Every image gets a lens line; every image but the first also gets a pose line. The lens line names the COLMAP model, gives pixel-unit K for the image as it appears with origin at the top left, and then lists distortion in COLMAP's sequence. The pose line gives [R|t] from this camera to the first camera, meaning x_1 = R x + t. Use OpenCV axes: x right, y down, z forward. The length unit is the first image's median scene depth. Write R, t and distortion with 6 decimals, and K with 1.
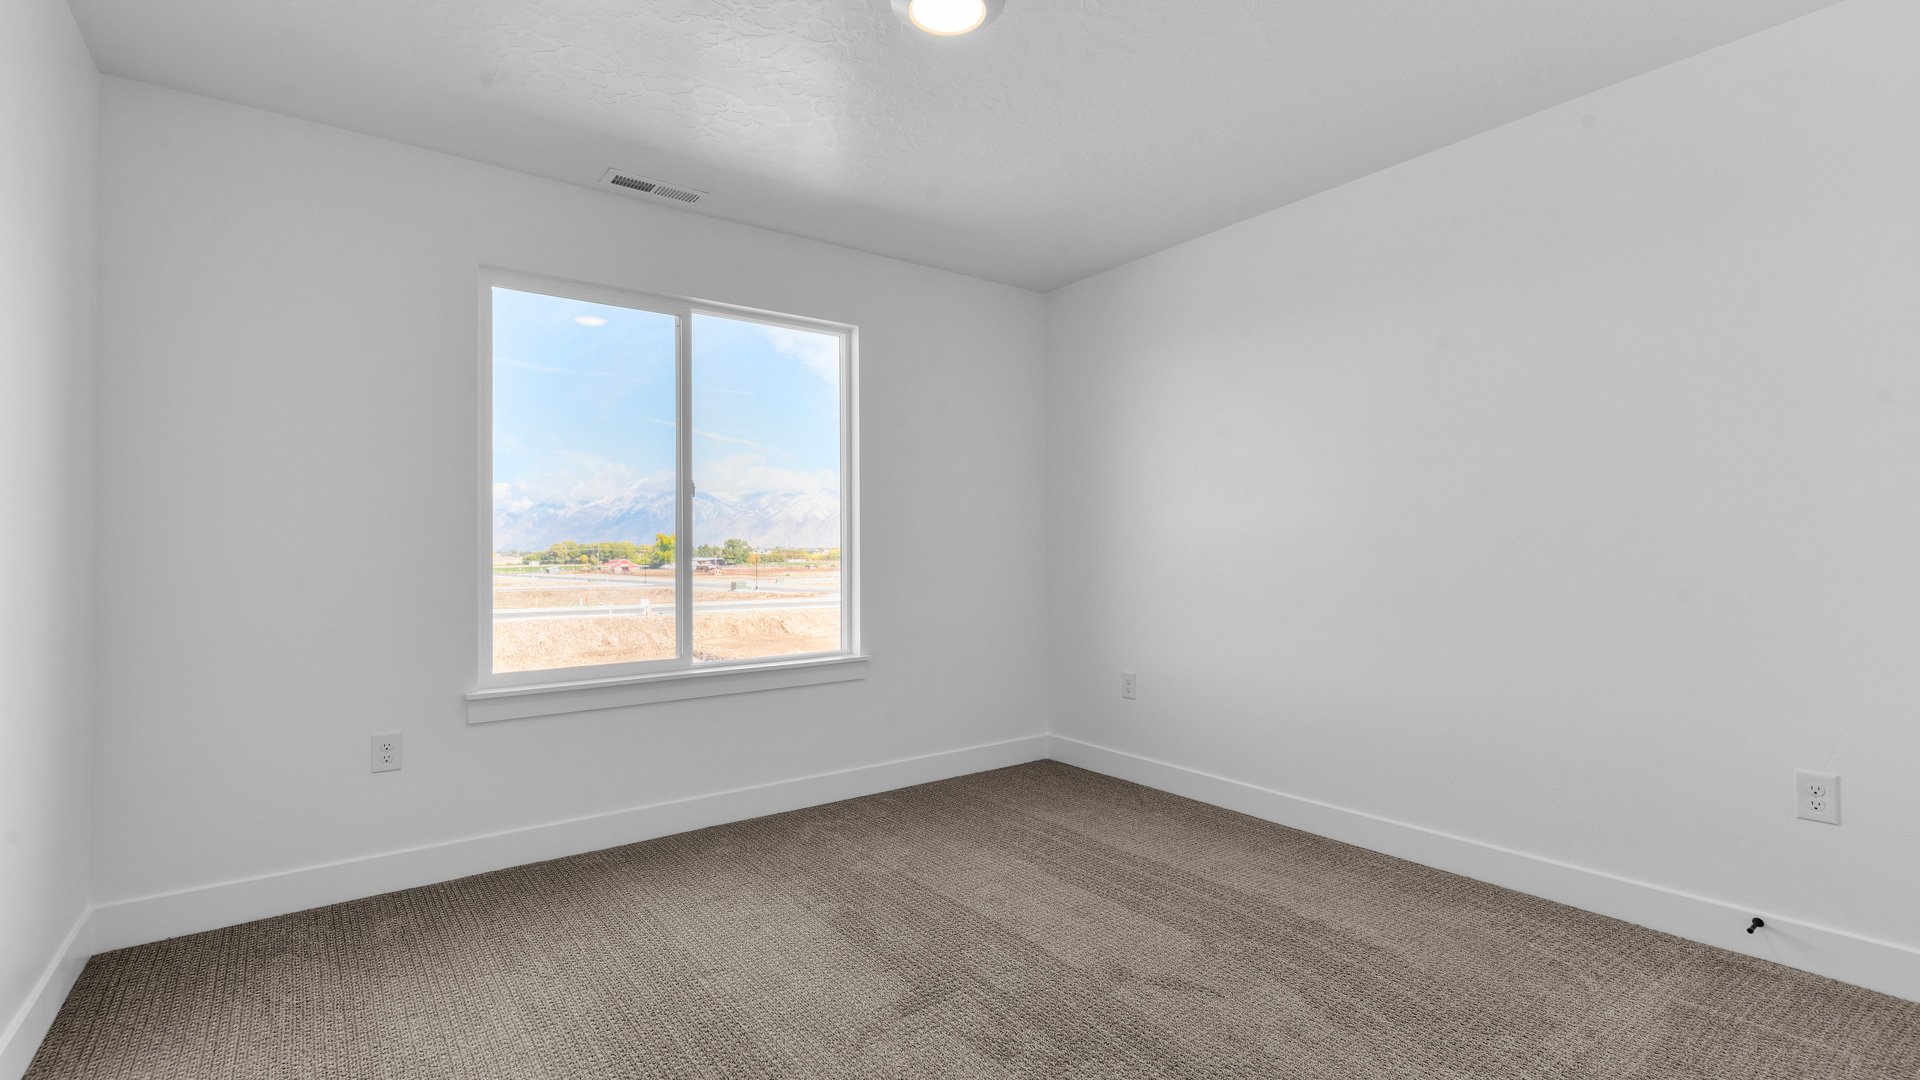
lens RADIAL K [[889.5, 0, 954.4], [0, 889.5, 529.7], [0, 0, 1]] dist [-0.003987, -0.000420]
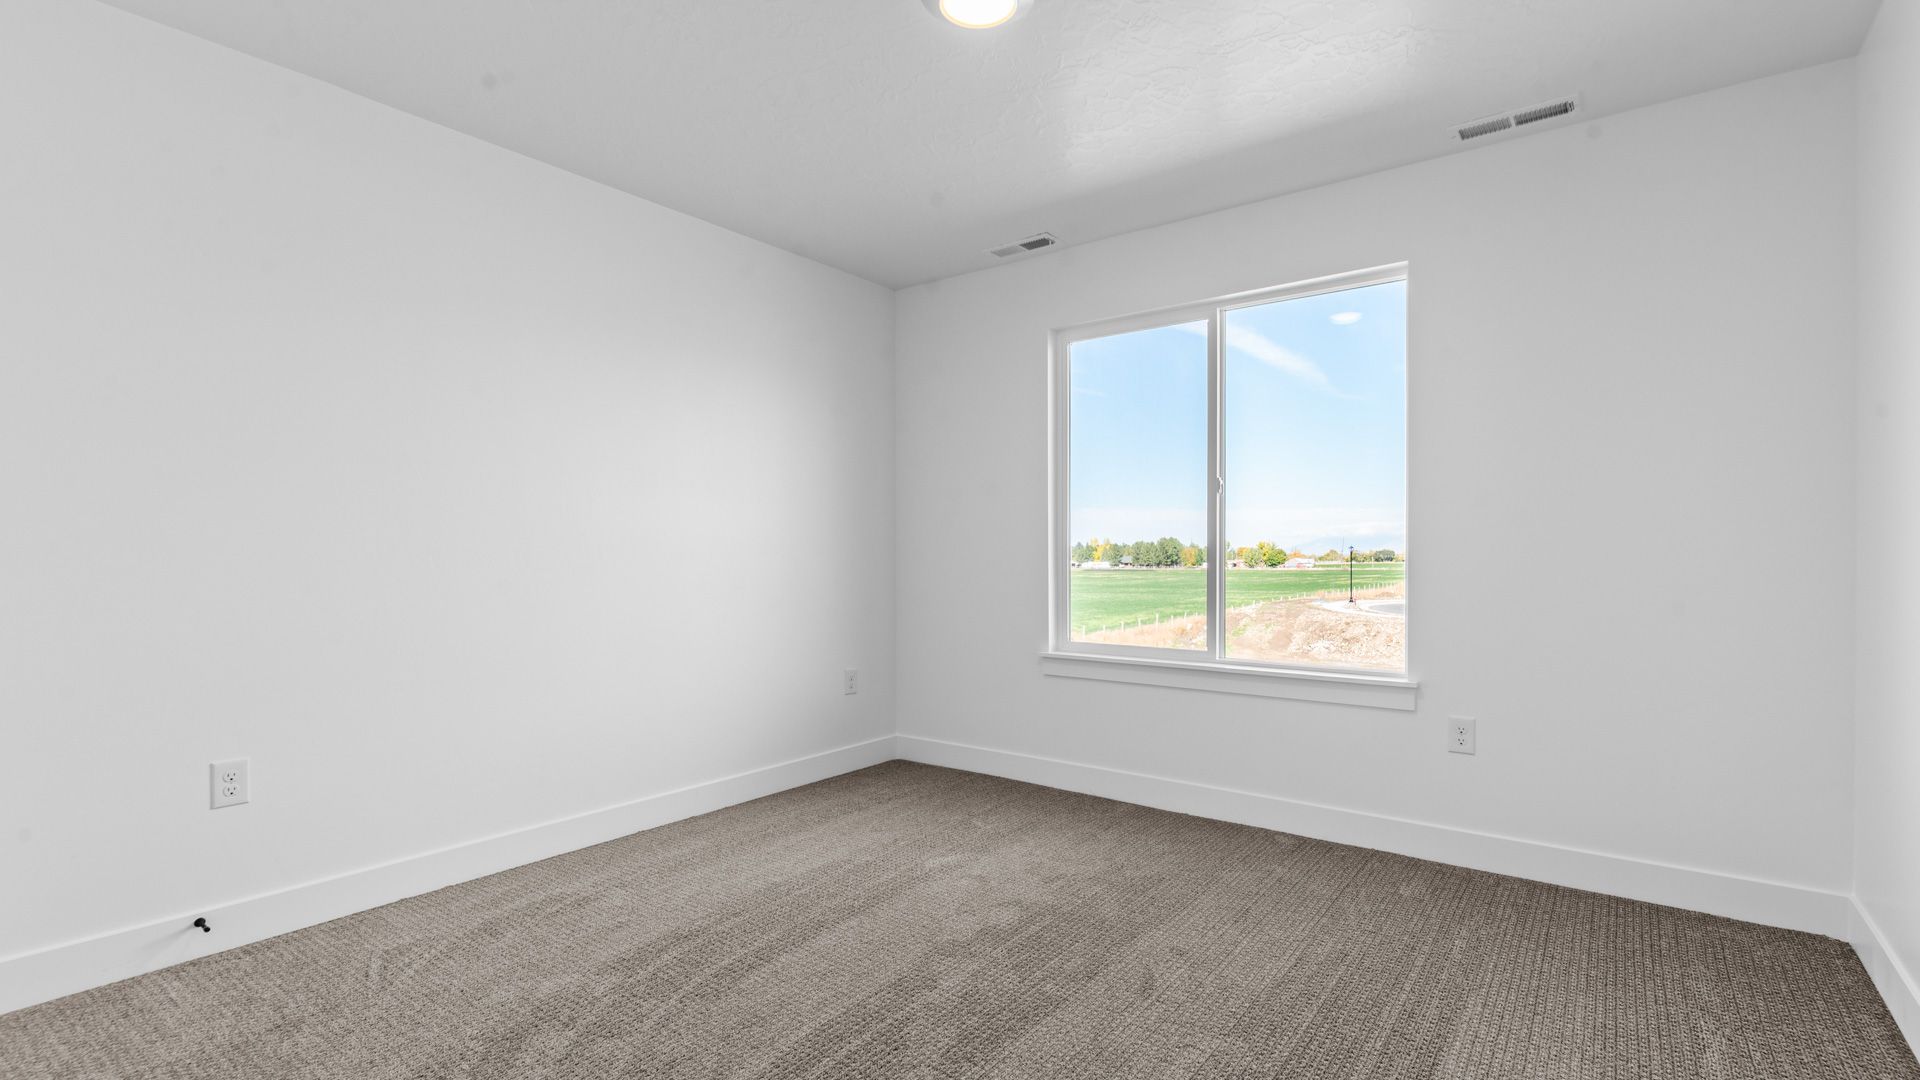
lens RADIAL K [[854.0, 0, 963.8], [0, 854.0, 552.8], [0, 0, 1]] dist [0.001758, -0.002456]
pose [[0.294666, 0.016077, -0.955465, 0.420195], [0.012504, 0.999708, 0.020677, 0.003049], [0.955519, -0.018040, 0.294379, 0.320140]]
